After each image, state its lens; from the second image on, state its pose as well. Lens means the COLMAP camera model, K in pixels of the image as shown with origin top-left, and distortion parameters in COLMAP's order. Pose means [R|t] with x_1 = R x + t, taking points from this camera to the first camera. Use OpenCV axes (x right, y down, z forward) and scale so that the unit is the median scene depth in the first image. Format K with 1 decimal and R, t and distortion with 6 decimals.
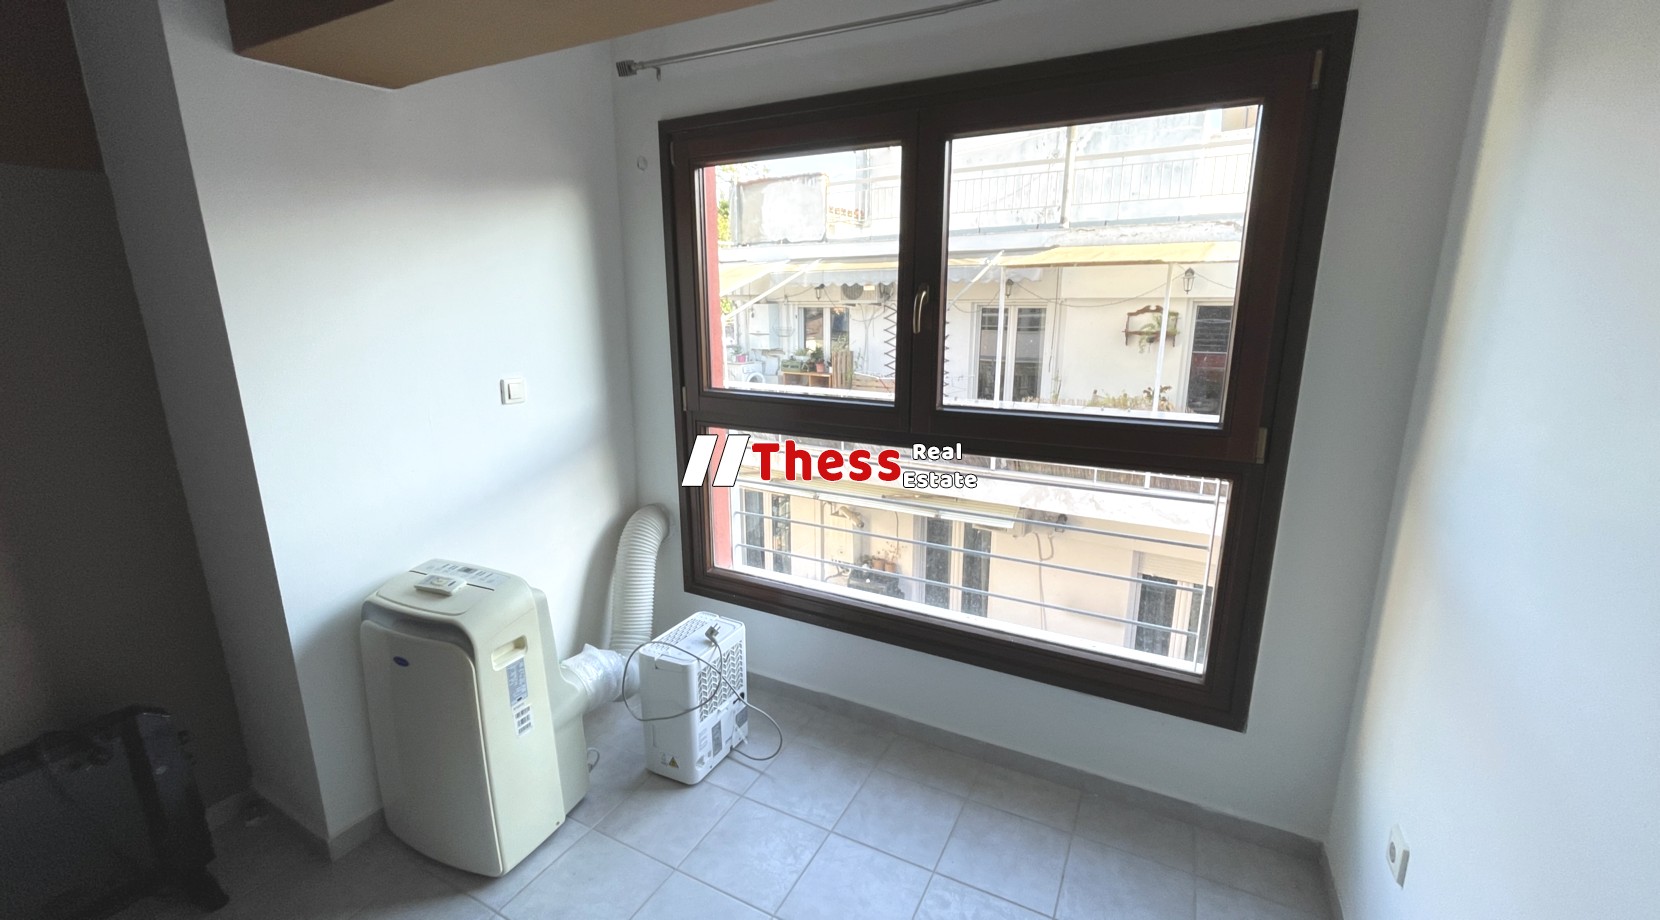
lens RADIAL K [[670.3, 0, 829.3], [0, 670.3, 457.2], [0, 0, 1]] dist [-0.006708, 0.002301]
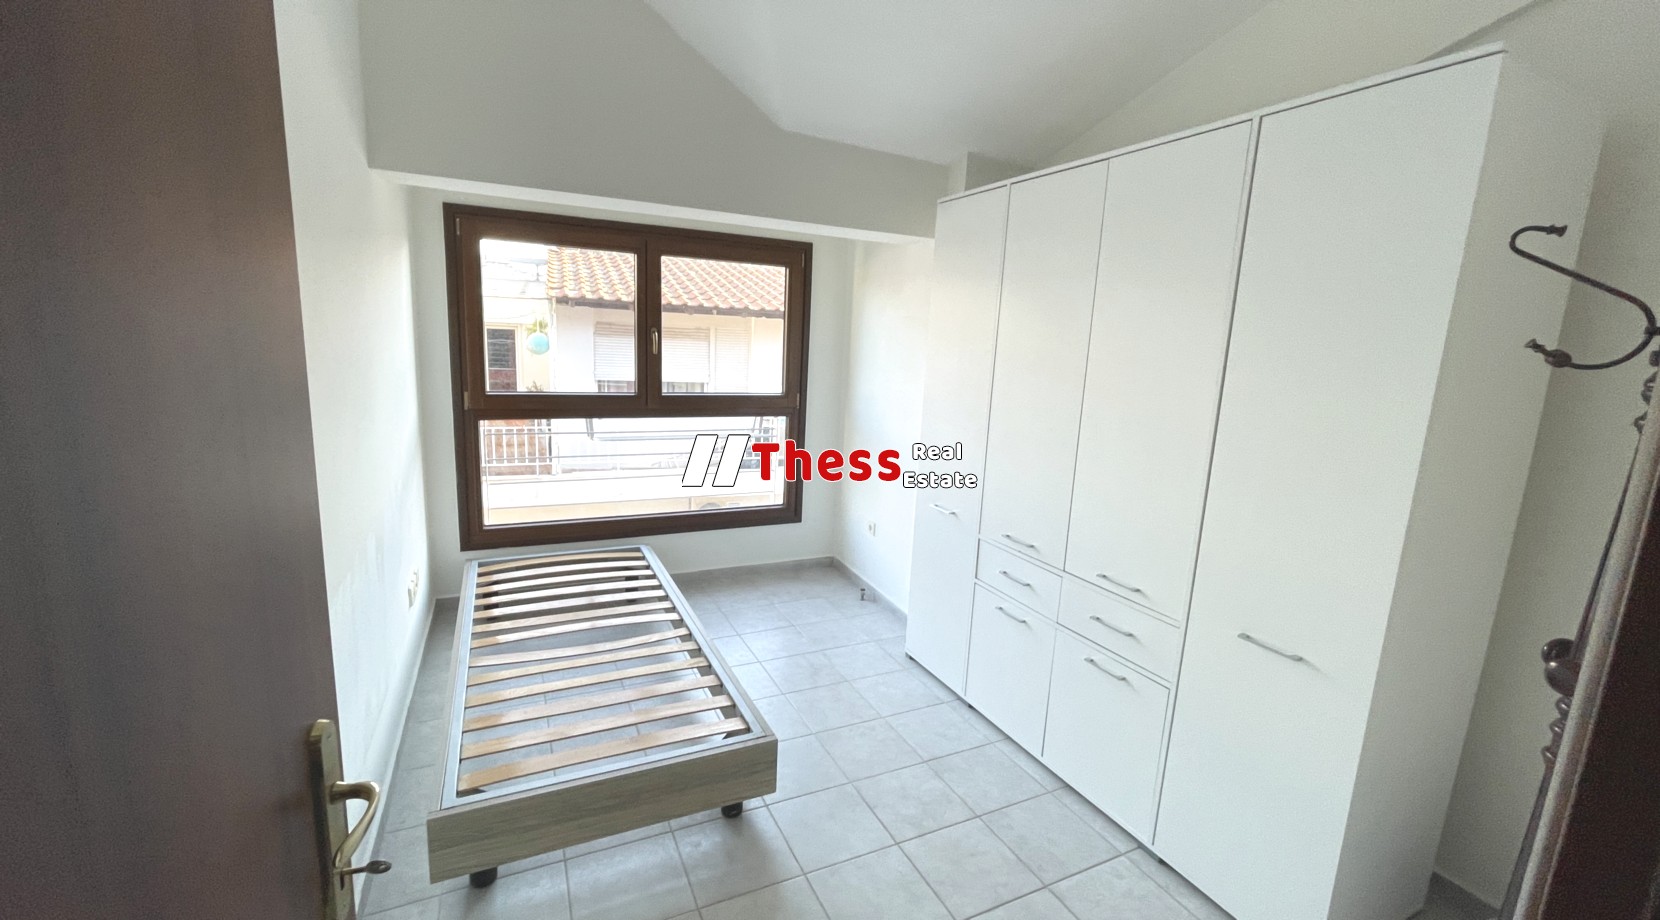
lens RADIAL K [[670.3, 0, 832.3], [0, 670.3, 459.1], [0, 0, 1]] dist [-0.006708, 0.002301]
pose [[0.588489, -0.111009, 0.800848, -1.048932], [0.144611, 0.989008, 0.030826, 0.114189], [-0.795468, 0.097670, 0.598073, -0.469725]]
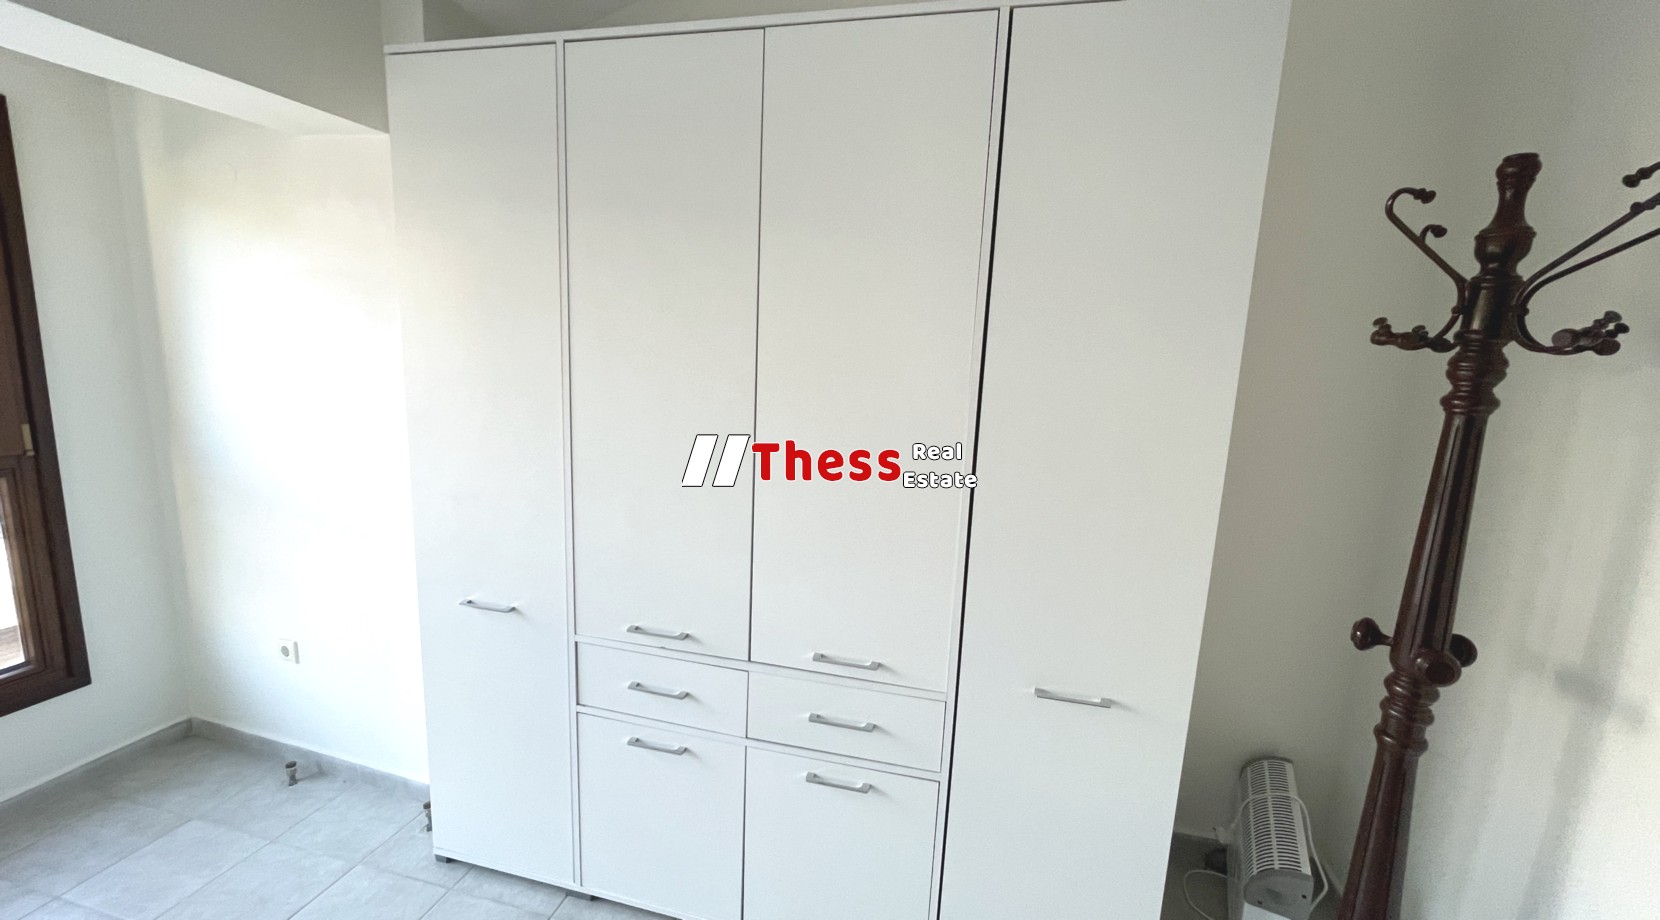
lens RADIAL K [[670.3, 0, 825.3], [0, 670.3, 457.9], [0, 0, 1]] dist [-0.006708, 0.002301]
pose [[-0.237280, -0.166394, 0.957085, -0.641280], [0.191500, 0.957877, 0.214009, 0.027138], [-0.952379, 0.234061, -0.195421, -0.074994]]
